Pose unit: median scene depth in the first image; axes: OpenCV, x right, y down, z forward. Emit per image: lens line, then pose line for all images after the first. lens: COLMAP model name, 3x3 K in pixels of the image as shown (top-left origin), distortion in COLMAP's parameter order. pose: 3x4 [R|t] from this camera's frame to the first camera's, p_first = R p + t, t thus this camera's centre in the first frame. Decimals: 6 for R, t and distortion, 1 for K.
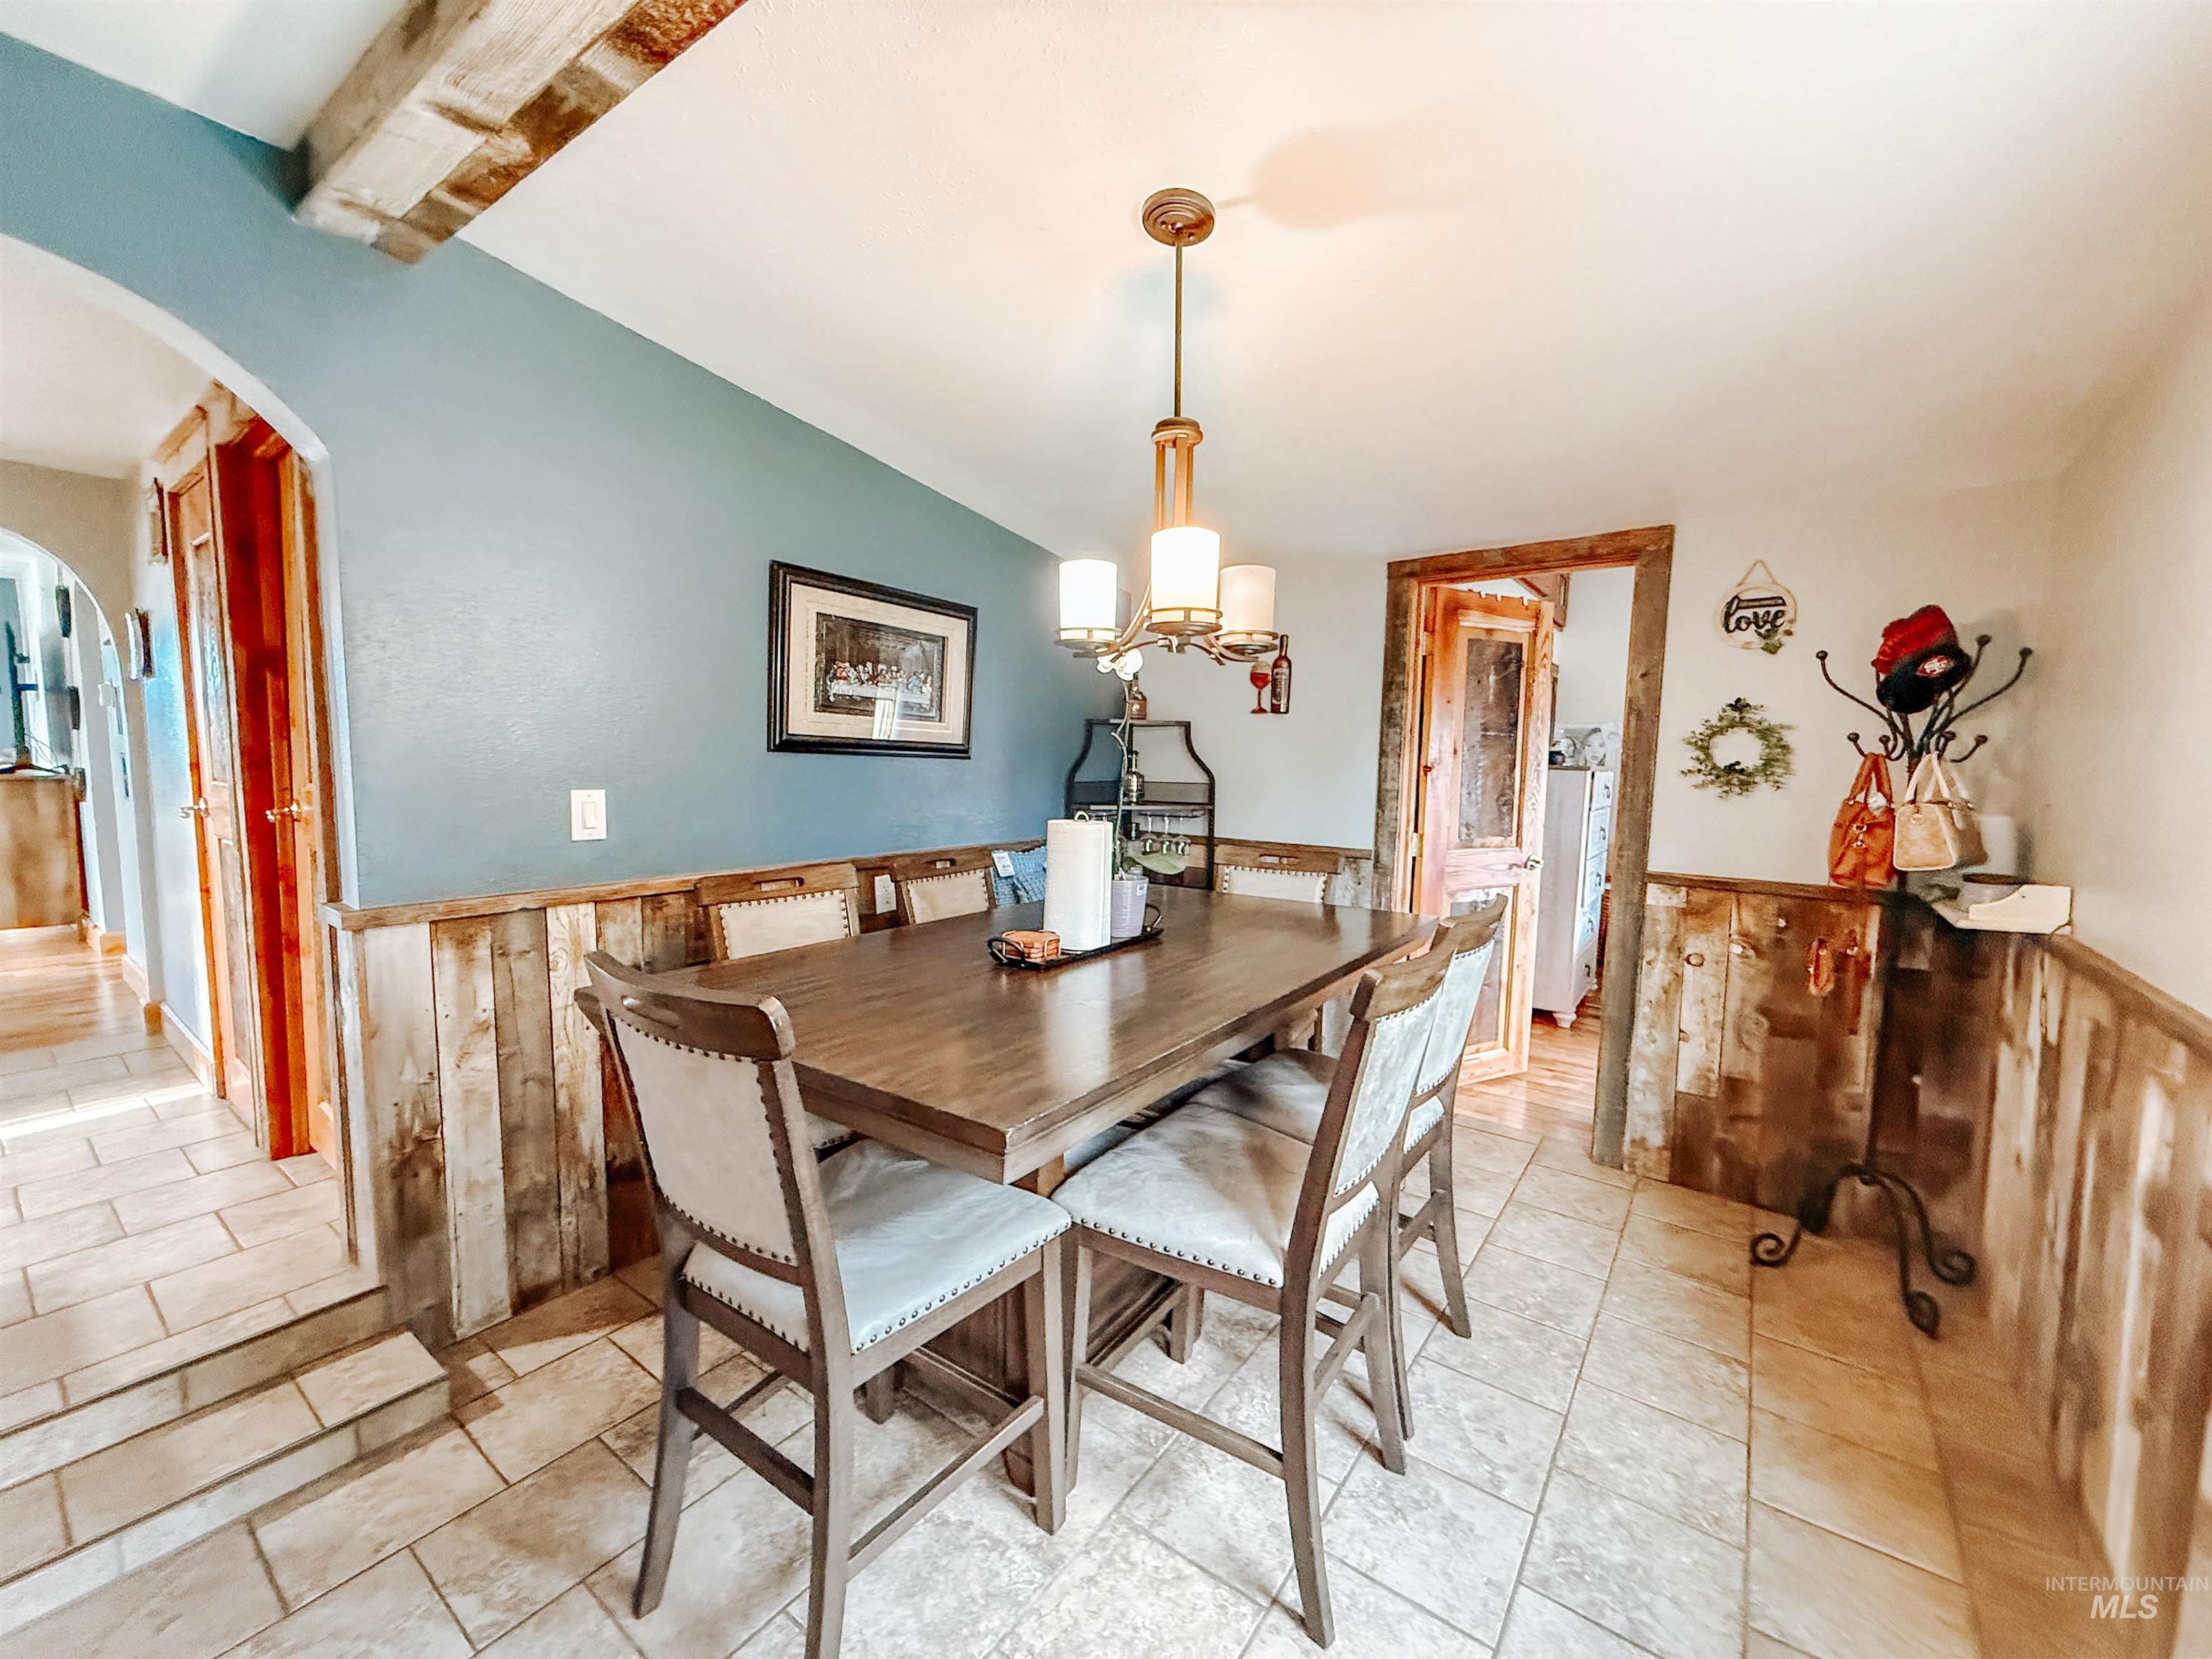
lens RADIAL K [[906.5, 0, 1121.6], [0, 906.5, 829.4], [0, 0, 1]] dist [0.000094, -0.000232]
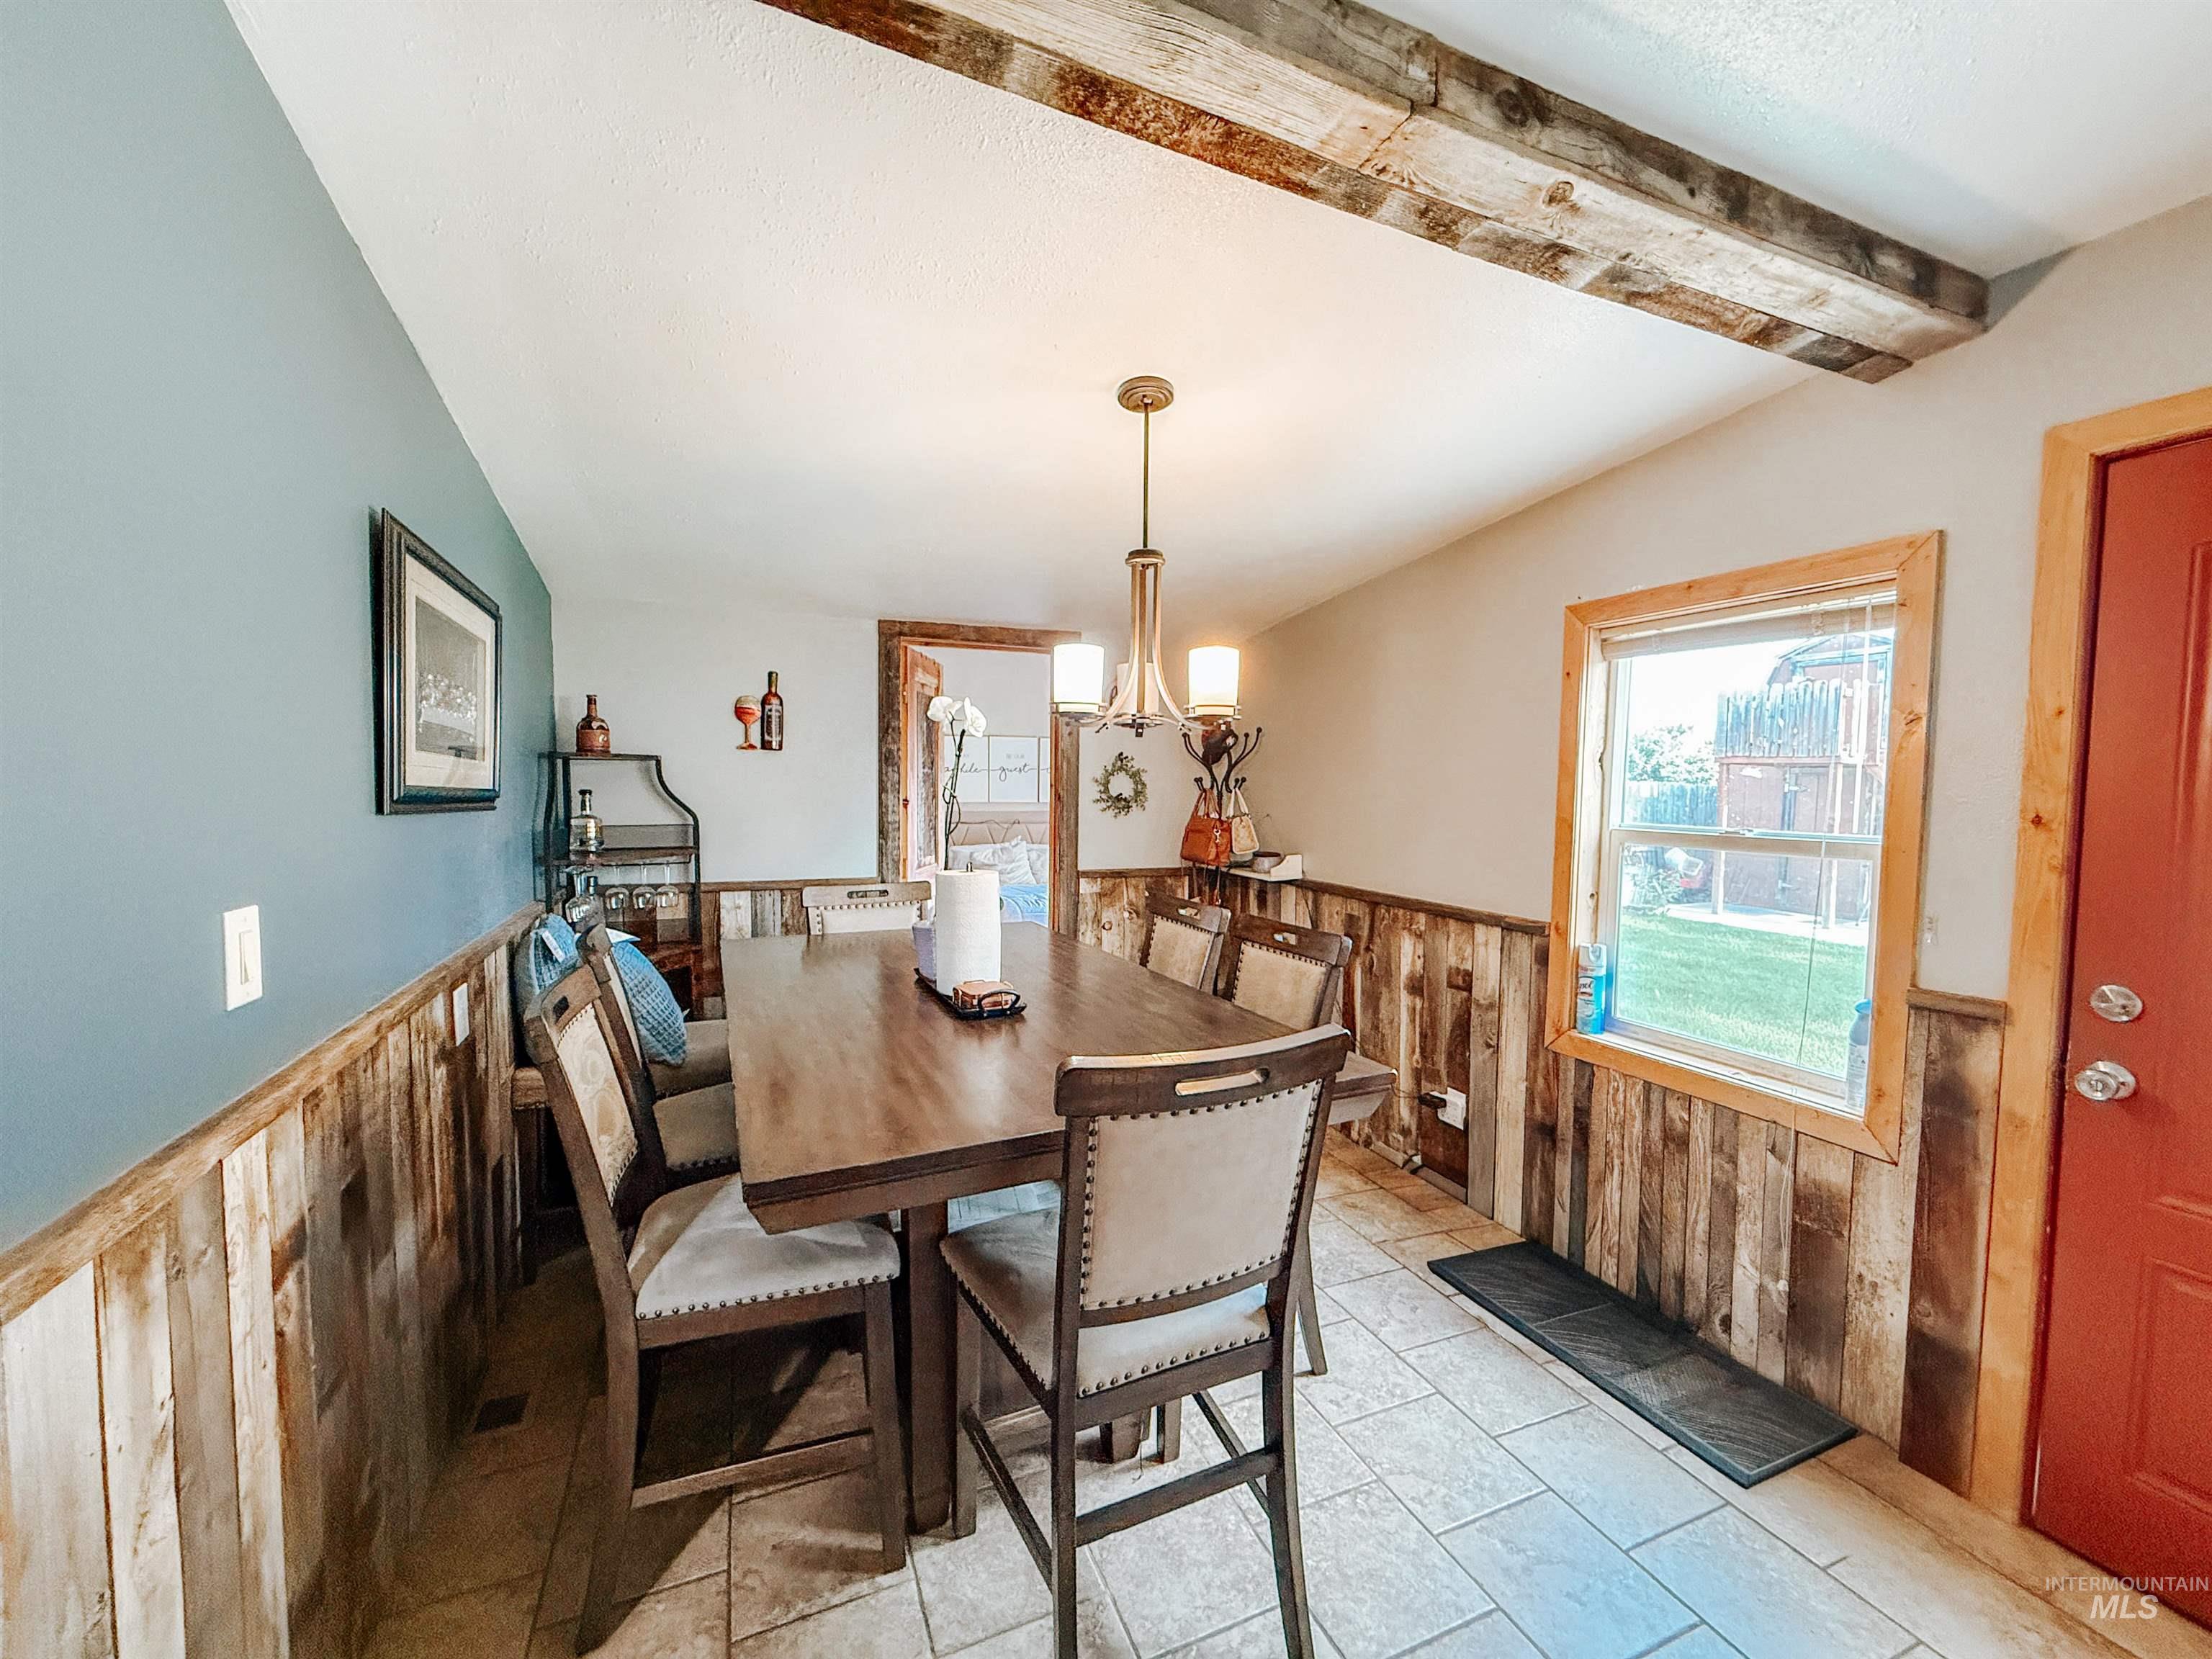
lens RADIAL K [[906.5, 0, 1103.8], [0, 906.5, 827.6], [0, 0, 1]] dist [0.000094, -0.000232]
pose [[0.490621, -0.057028, 0.869505, -0.652283], [0.069266, 0.997251, 0.026323, -0.056816], [-0.868616, 0.047313, 0.493222, 0.258160]]
